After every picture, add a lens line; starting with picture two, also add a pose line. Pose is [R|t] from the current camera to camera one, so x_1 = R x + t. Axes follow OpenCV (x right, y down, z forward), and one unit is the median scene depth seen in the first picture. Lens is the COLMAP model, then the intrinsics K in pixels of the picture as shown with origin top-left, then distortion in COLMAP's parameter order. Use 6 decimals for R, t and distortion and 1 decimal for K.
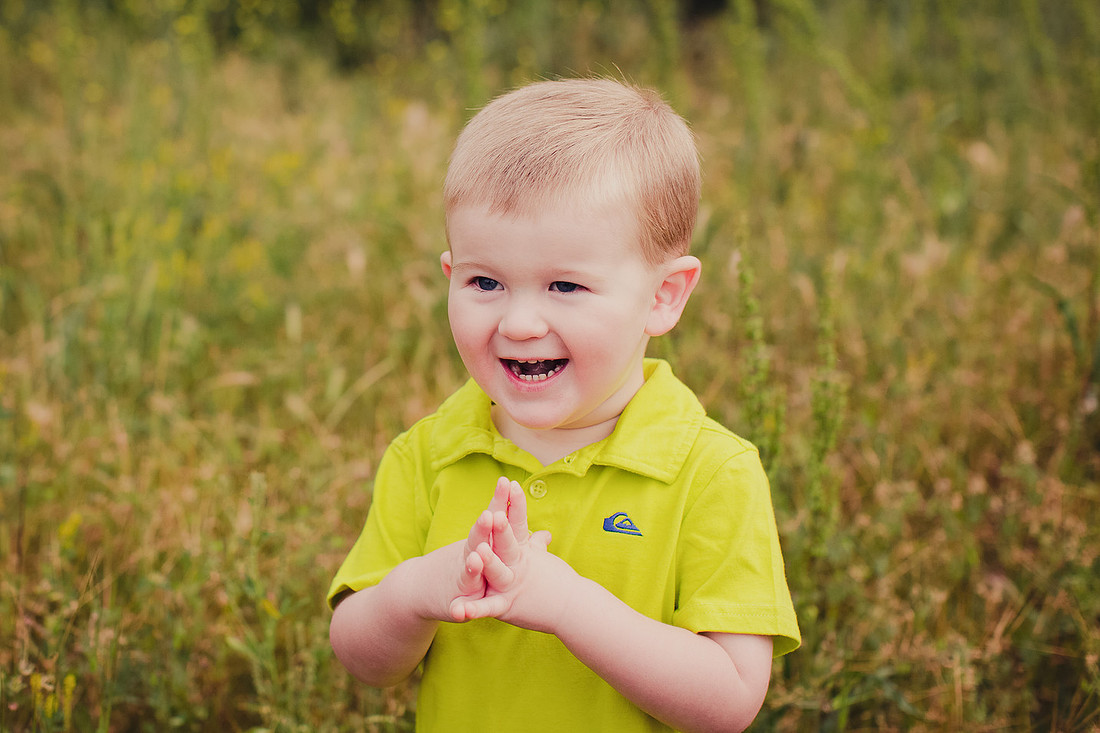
lens RADIAL K [[1579.2, 0, 553.4], [0, 1579.2, 335.0], [0, 0, 1]] dist [-0.130403, 0.068457]
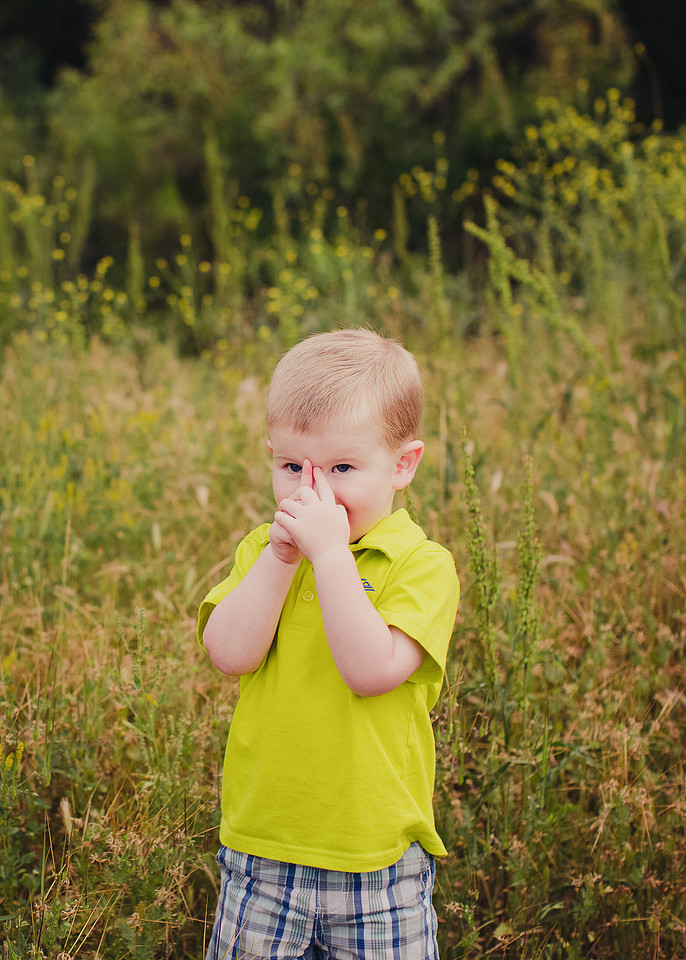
lens RADIAL K [[1529.8, 0, 343.0], [0, 1529.8, 480.0], [0, 0, 1]] dist [-0.155982, 0.076844]
pose [[0.999294, -0.024451, -0.028527, 0.025704], [0.021889, 0.995977, -0.086894, 0.056943], [0.030537, 0.086208, 0.995809, -0.253683]]
